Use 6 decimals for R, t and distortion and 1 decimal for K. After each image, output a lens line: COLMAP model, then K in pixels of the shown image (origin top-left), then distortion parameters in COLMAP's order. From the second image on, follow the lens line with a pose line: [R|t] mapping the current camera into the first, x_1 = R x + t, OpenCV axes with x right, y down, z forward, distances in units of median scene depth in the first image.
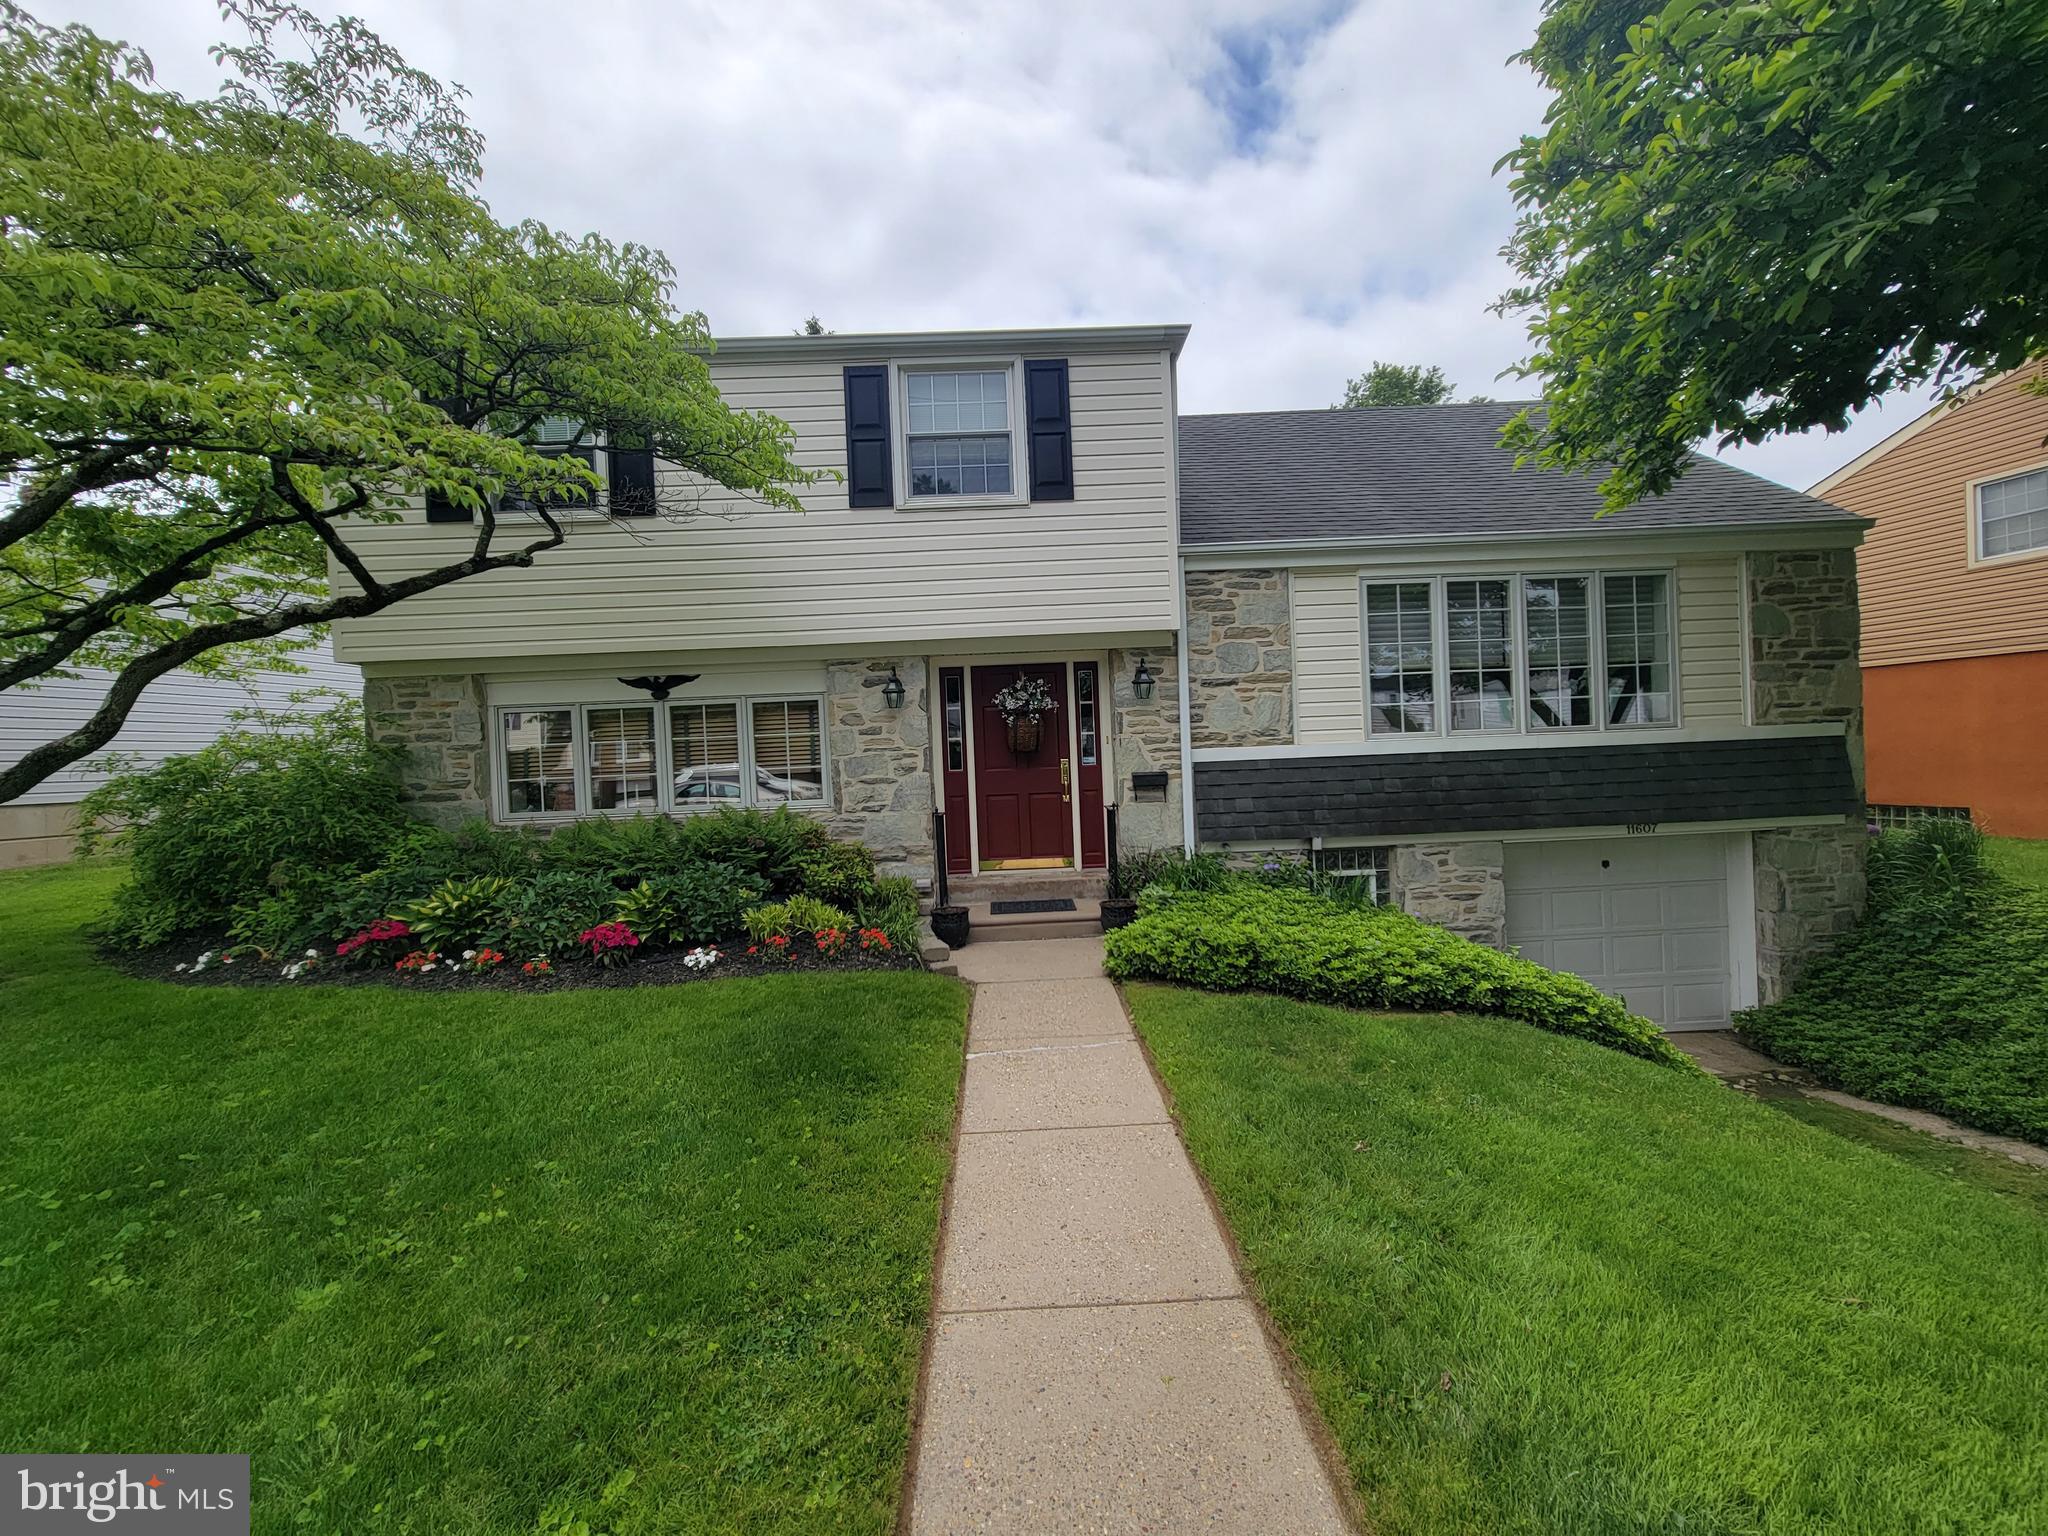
lens RADIAL K [[835.8, 0, 1022.2], [0, 835.8, 760.4], [0, 0, 1]] dist [-0.003806, 0.000697]
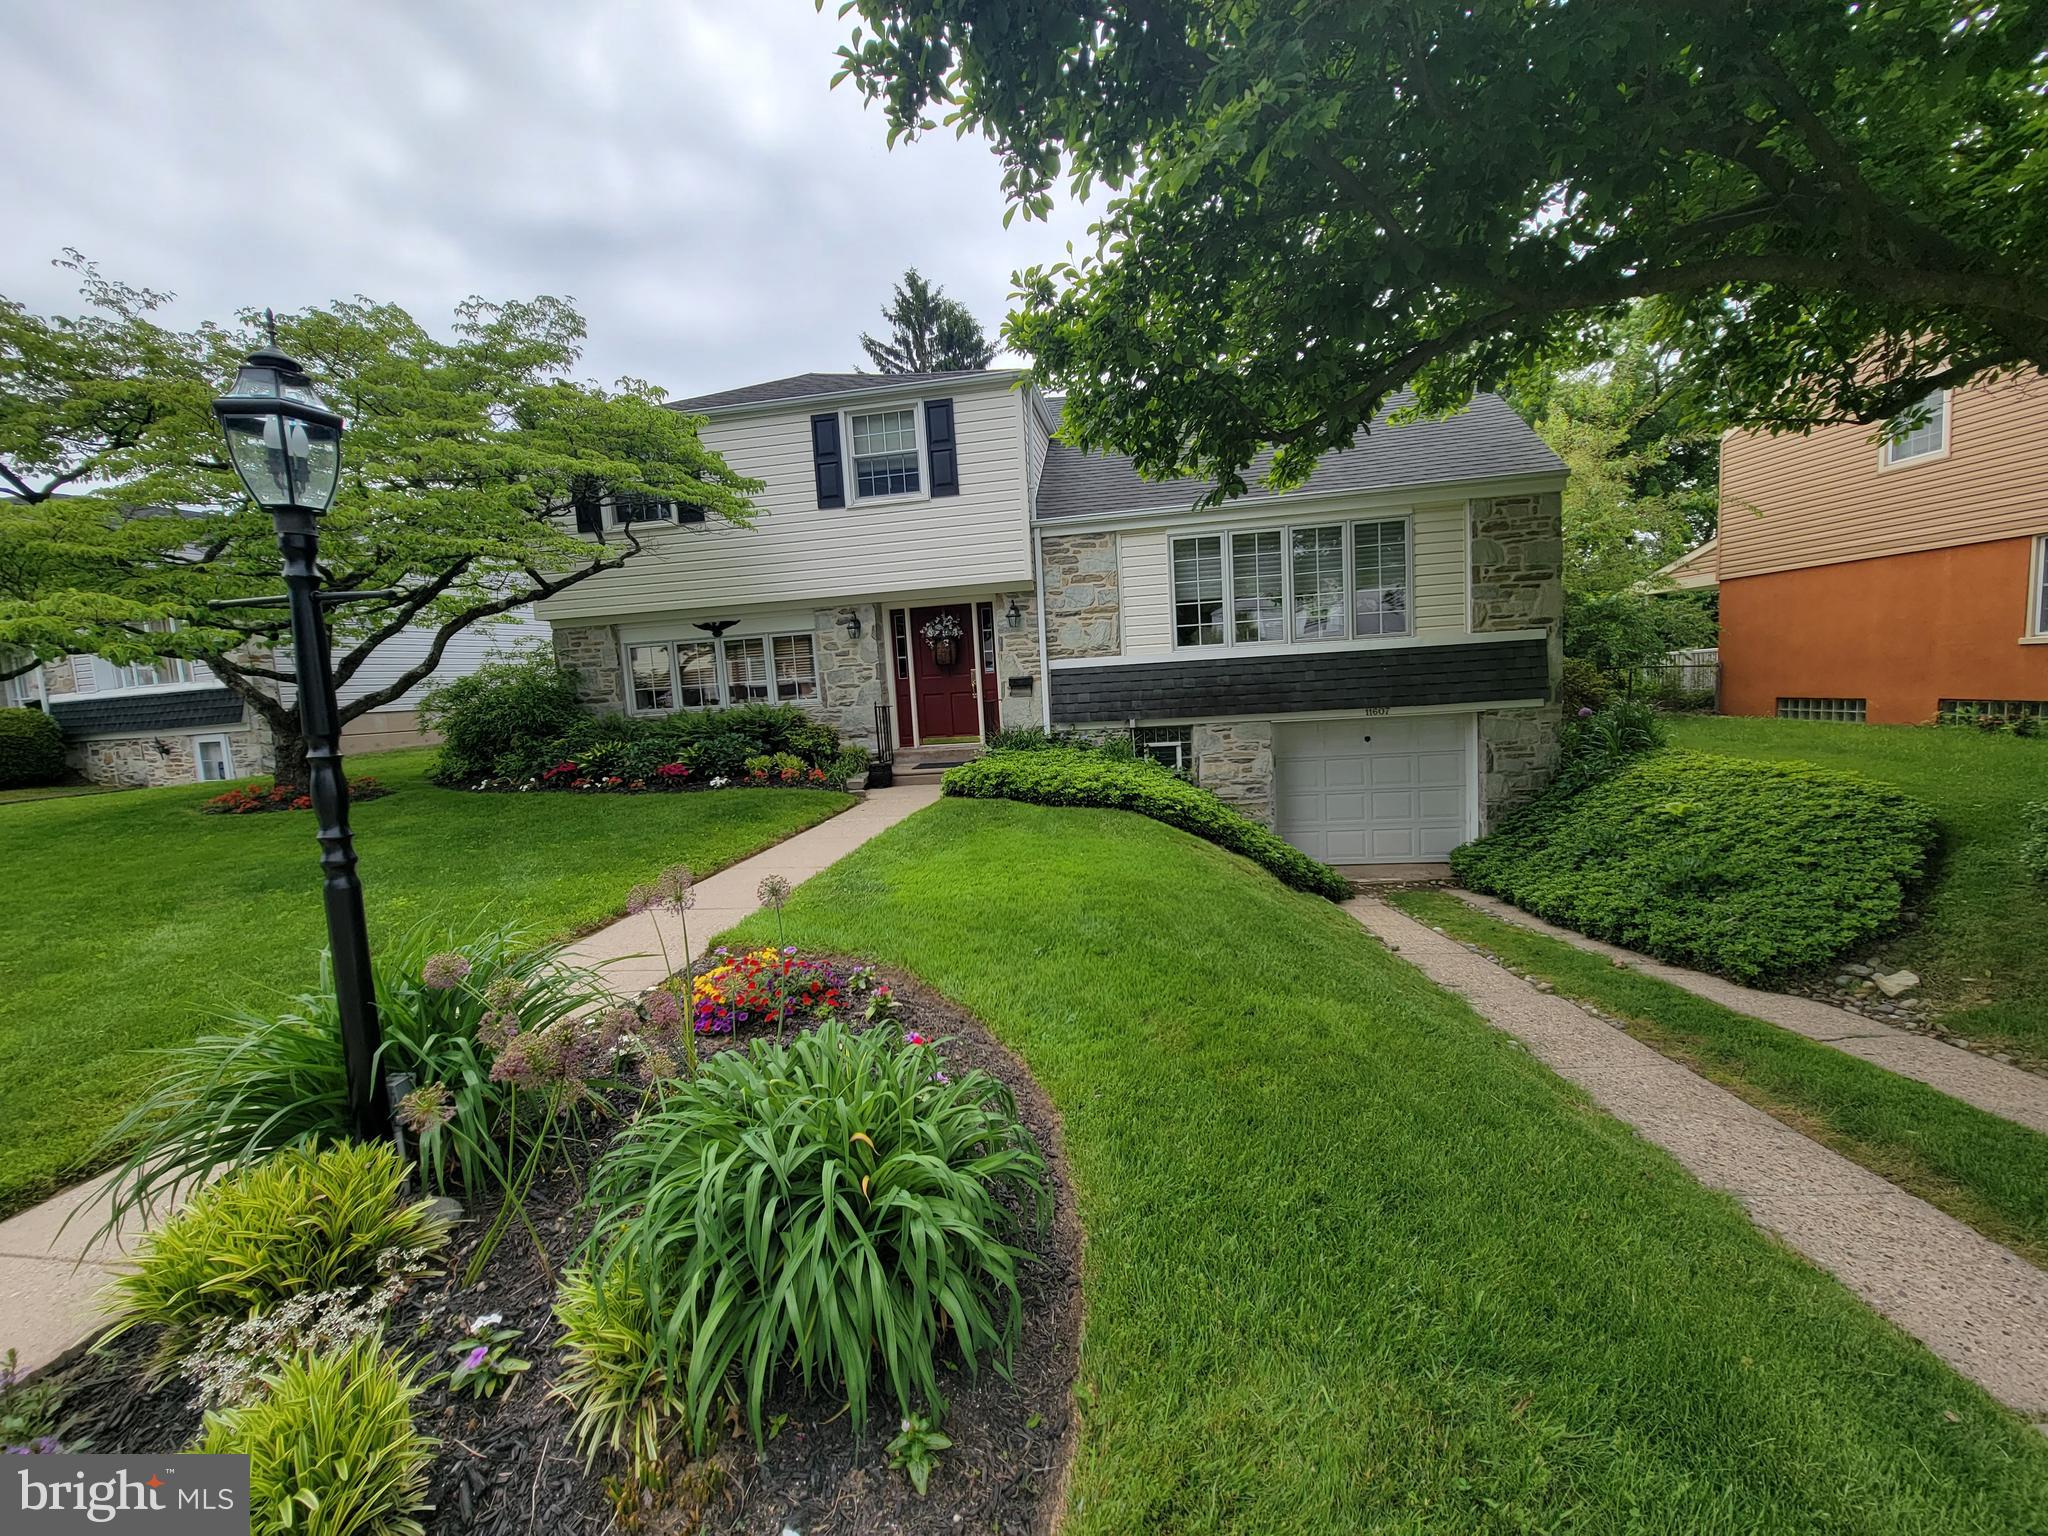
lens RADIAL K [[835.8, 0, 1018.8], [0, 835.8, 759.0], [0, 0, 1]] dist [-0.003806, 0.000697]
pose [[0.982029, -0.000869, -0.188728, 0.430908], [0.019248, 0.995236, 0.095573, 0.017571], [0.187746, -0.097488, 0.977368, -0.468815]]
